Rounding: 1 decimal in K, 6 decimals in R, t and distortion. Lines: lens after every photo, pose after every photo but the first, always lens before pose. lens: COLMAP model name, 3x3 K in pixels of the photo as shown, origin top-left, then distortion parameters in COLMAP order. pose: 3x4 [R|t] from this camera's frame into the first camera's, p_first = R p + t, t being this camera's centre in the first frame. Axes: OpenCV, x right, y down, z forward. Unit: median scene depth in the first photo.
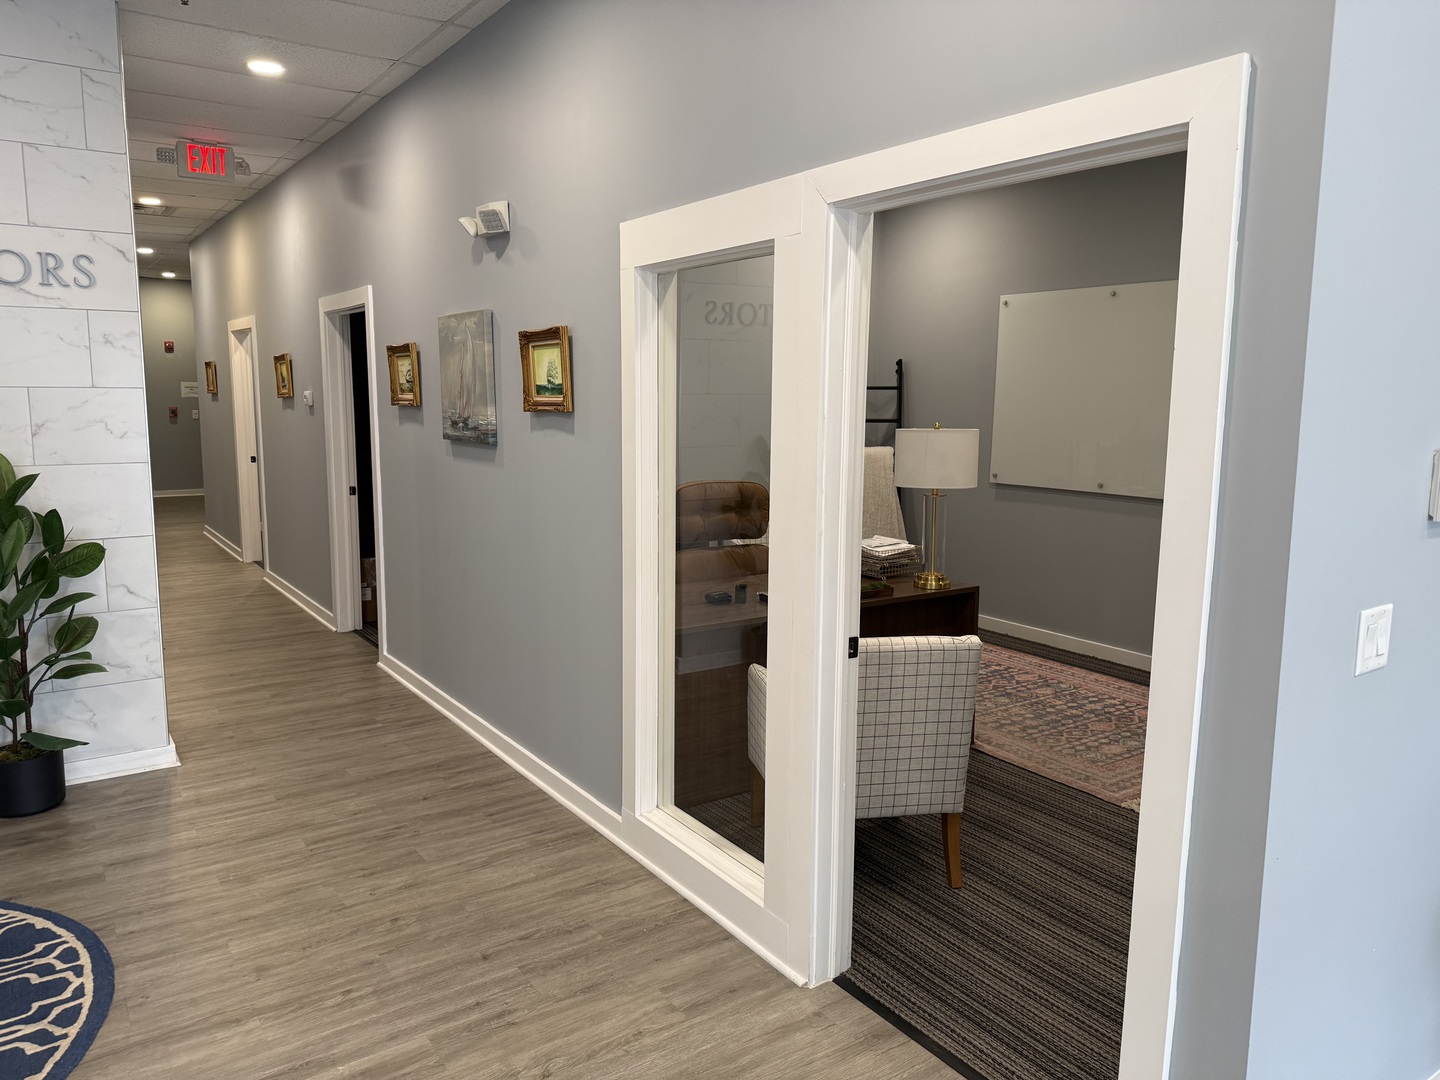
lens RADIAL K [[1017.1, 0, 724.8], [0, 1017.1, 534.3], [0, 0, 1]] dist [0.017555, -0.023305]
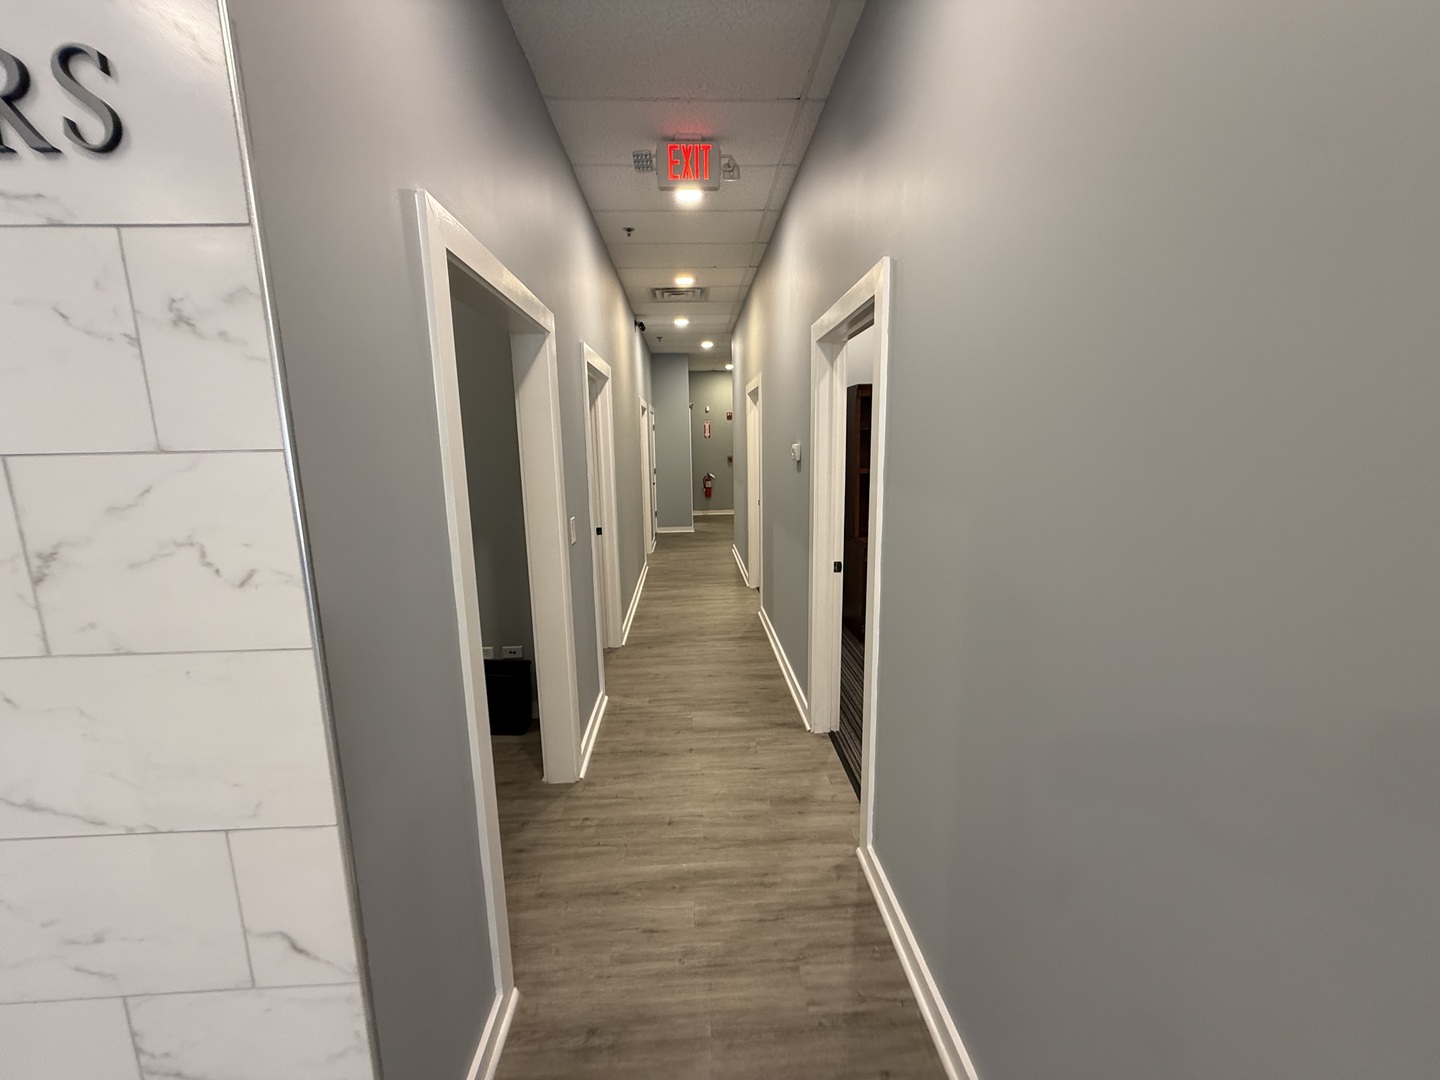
lens RADIAL K [[574.5, 0, 713.5], [0, 574.5, 542.1], [0, 0, 1]] dist [-0.001999, 0.000141]
pose [[0.842803, 0.066343, -0.534118, -0.204535], [-0.048107, 0.997687, 0.048015, -0.078517], [0.536068, -0.014772, 0.844046, 0.558526]]
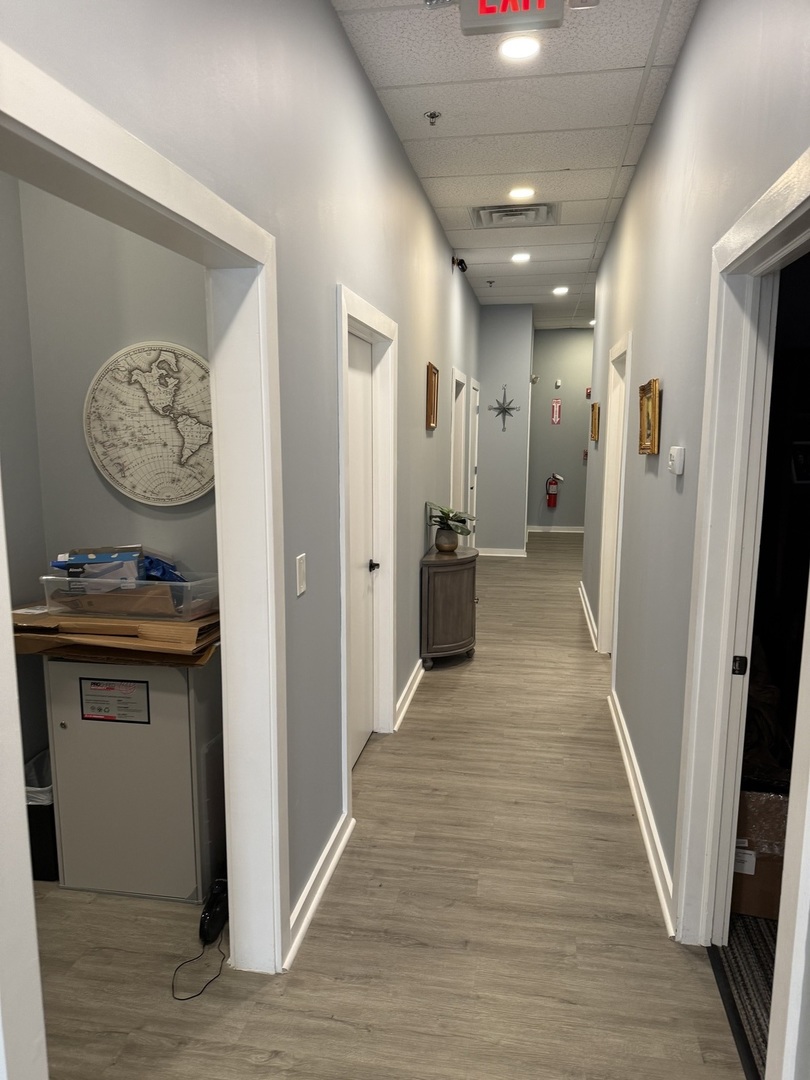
lens RADIAL K [[762.9, 0, 396.0], [0, 762.9, 544.8], [0, 0, 1]] dist [0.017555, -0.023305]
pose [[0.701897, 0.101914, -0.704949, -0.233204], [-0.095812, 0.994225, 0.048337, -0.097514], [0.705805, 0.033615, 0.707609, 0.636339]]
